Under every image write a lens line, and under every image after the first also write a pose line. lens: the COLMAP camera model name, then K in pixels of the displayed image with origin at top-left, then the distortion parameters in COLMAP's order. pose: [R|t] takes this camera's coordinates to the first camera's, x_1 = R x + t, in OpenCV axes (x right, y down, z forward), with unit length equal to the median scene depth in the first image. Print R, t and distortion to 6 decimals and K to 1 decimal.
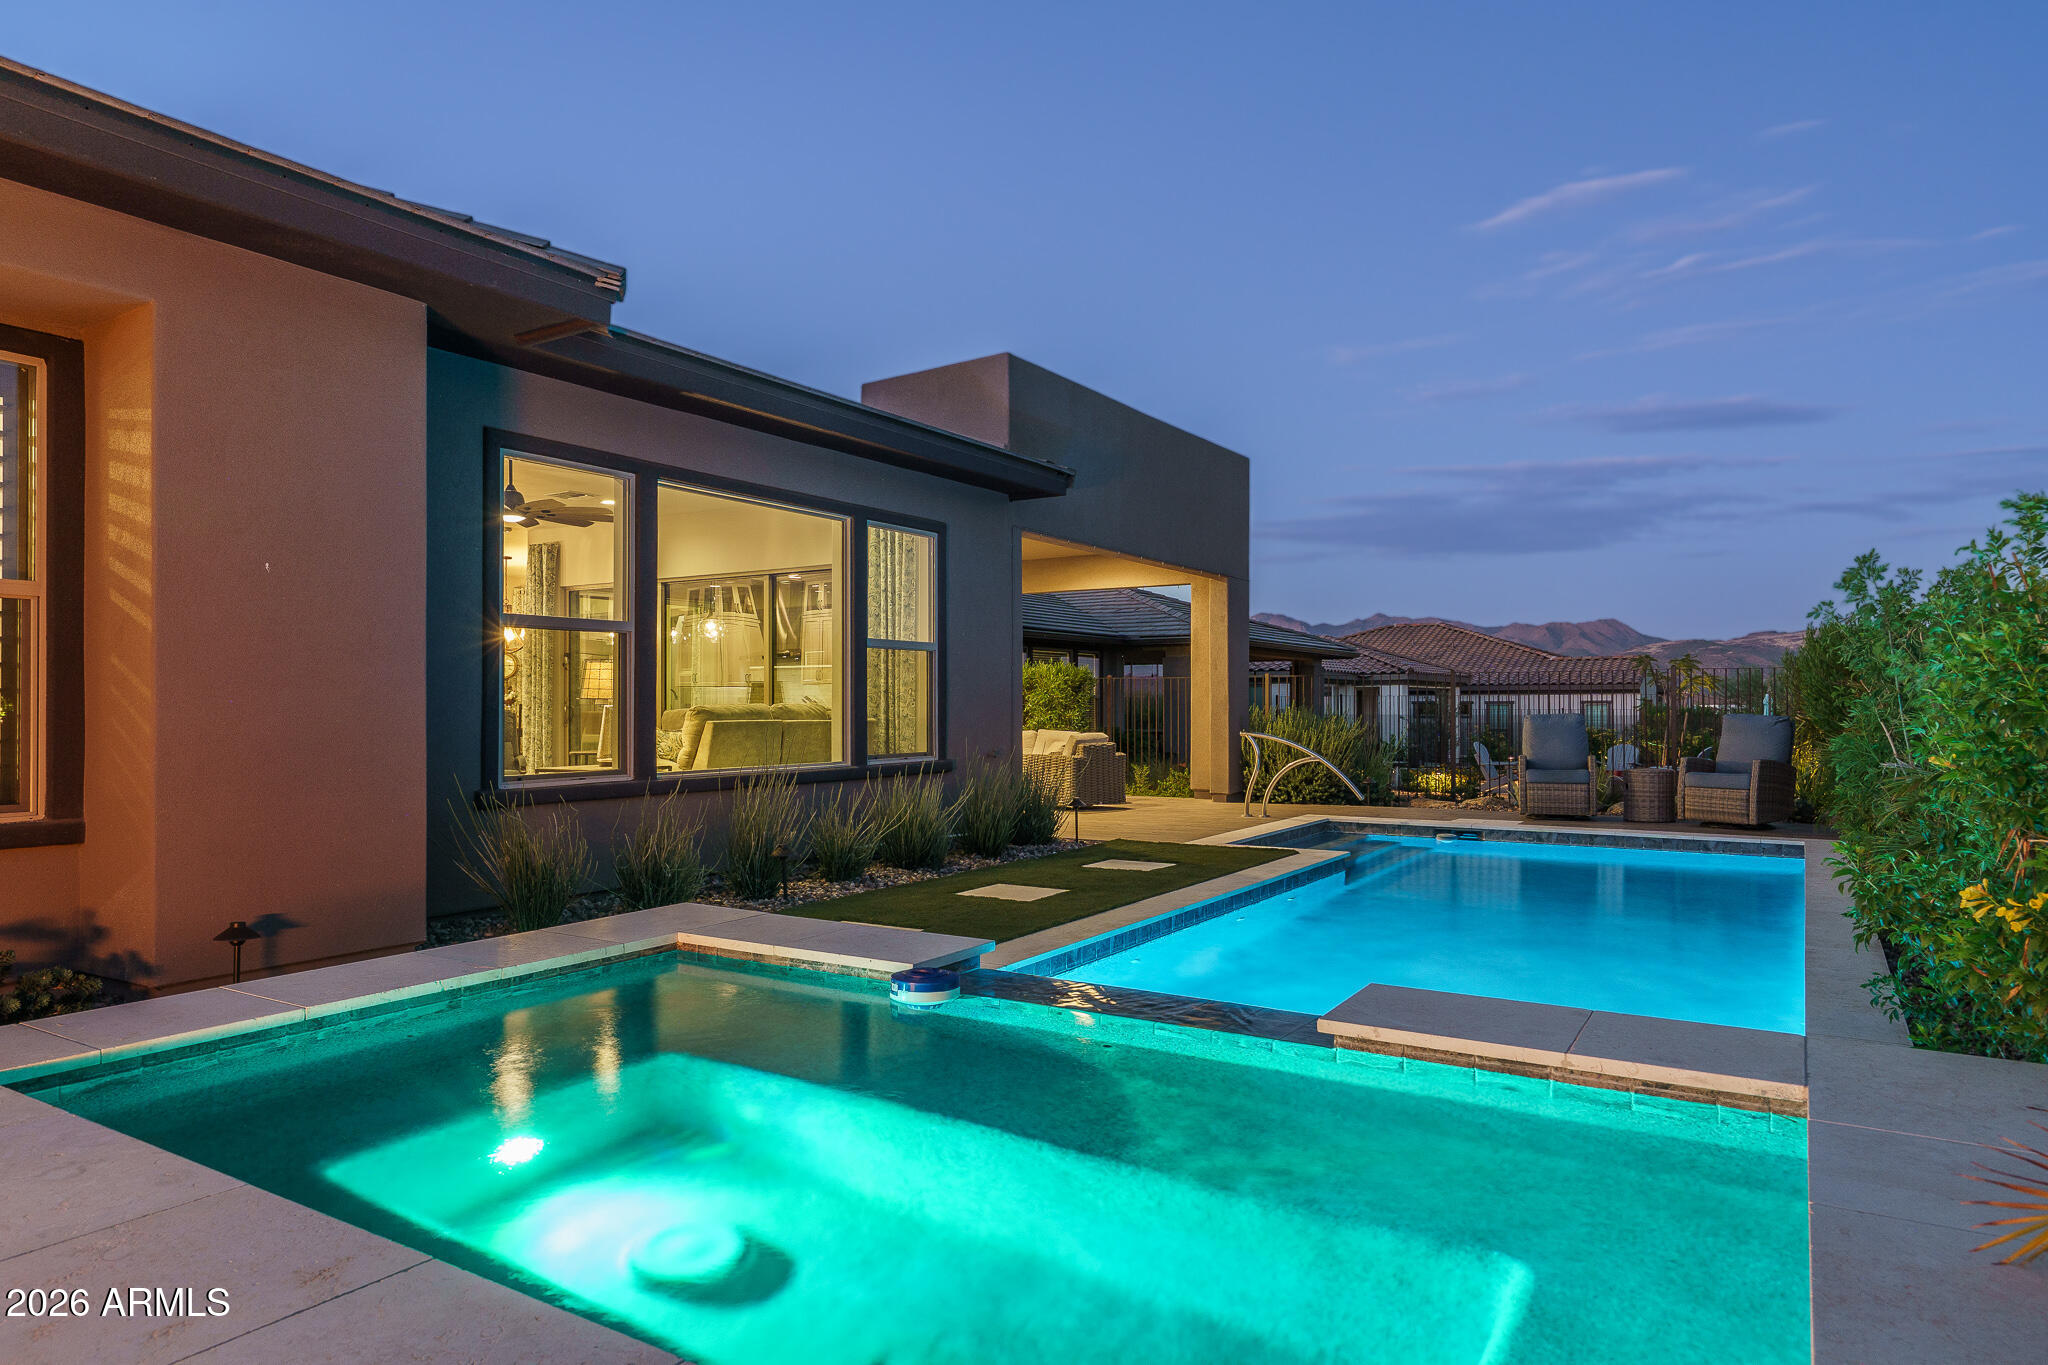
lens RADIAL K [[1235.0, 0, 1016.2], [0, 1235.0, 698.2], [0, 0, 1]] dist [0.005538, -0.000026]
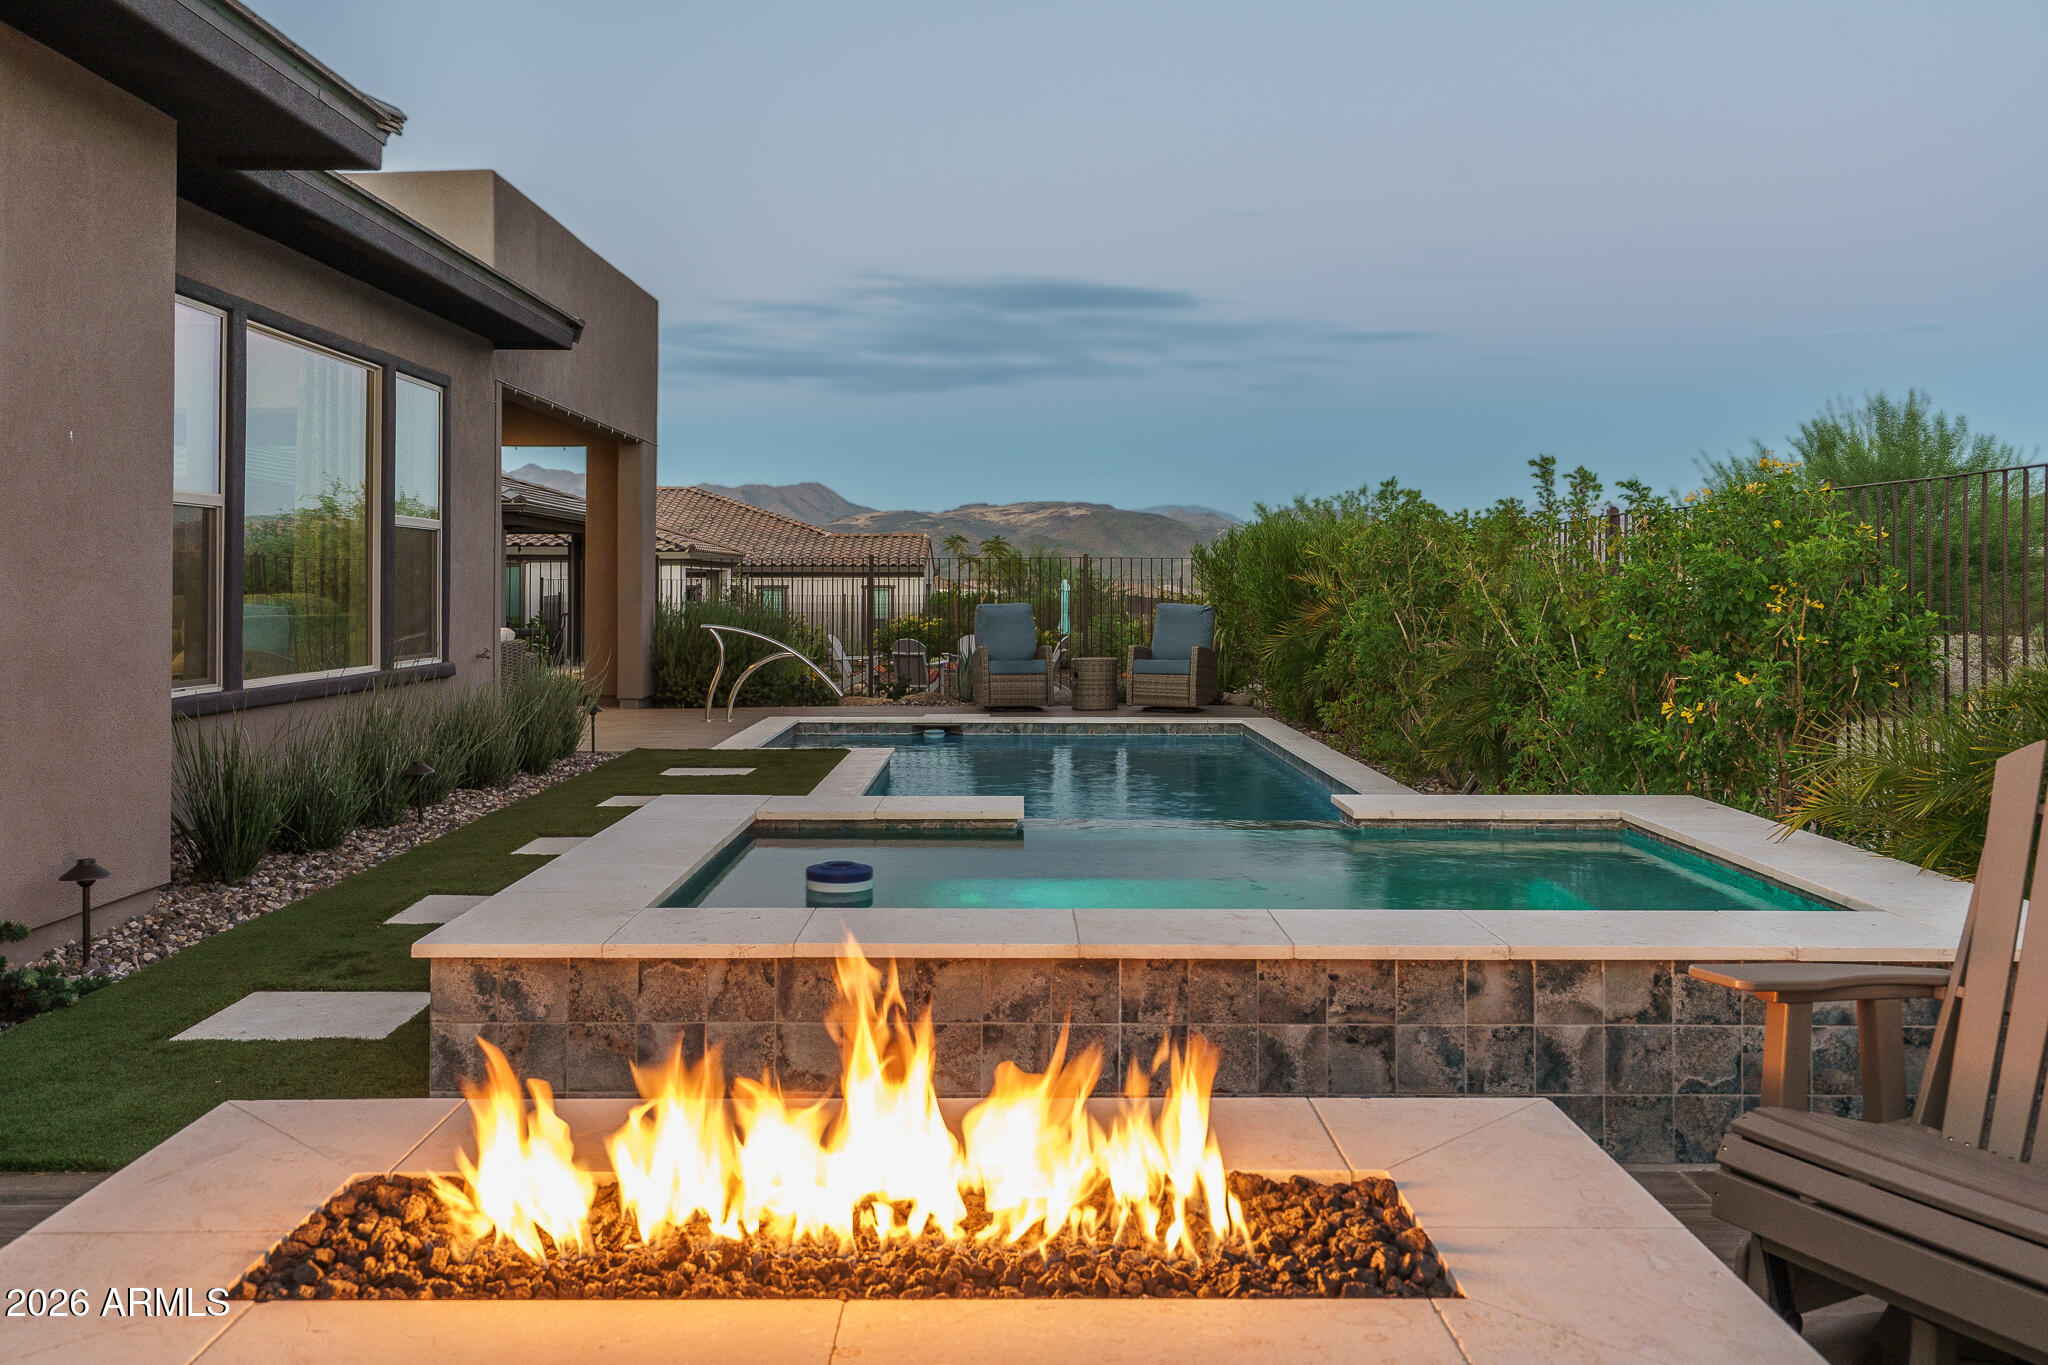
lens RADIAL K [[1670.2, 0, 1017.9], [0, 1670.2, 569.6], [0, 0, 1]] dist [0.000497, -0.000956]
pose [[0.842843, 0.008774, 0.538088, -0.275011], [-0.005962, 0.999958, -0.006967, -0.005008], [-0.538126, 0.002664, 0.842860, -0.117790]]
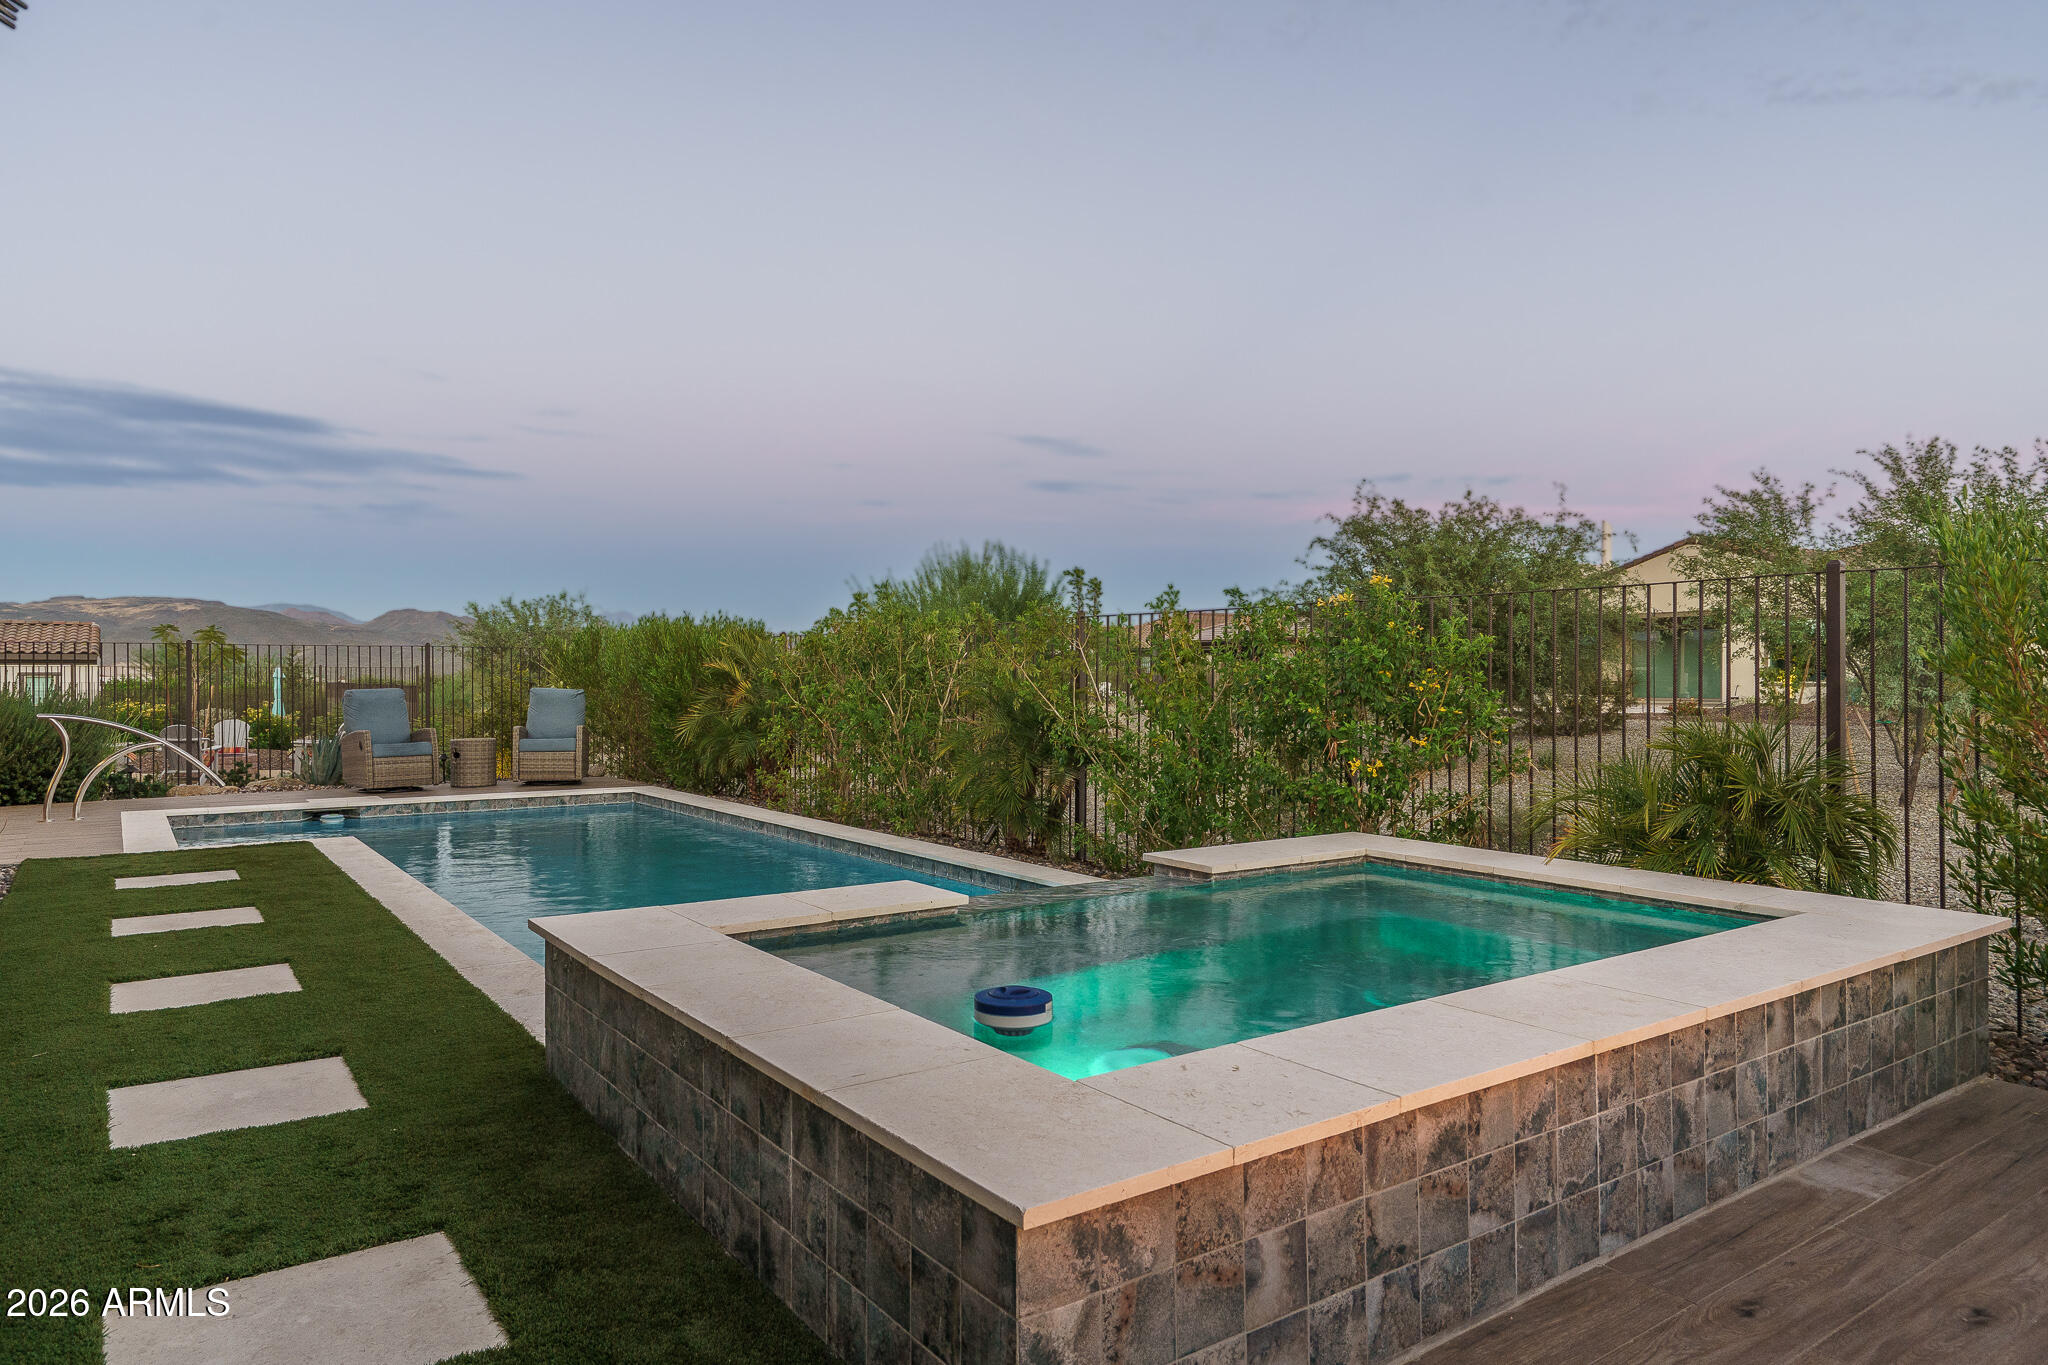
lens RADIAL K [[1260.8, 0, 1014.8], [0, 1260.8, 679.9], [0, 0, 1]] dist [0.006728, 0.001646]
pose [[0.378697, 0.000189, 0.925521, -0.339379], [-0.007733, 0.999966, 0.002960, -0.001740], [-0.925488, -0.008278, 0.378686, 0.130161]]
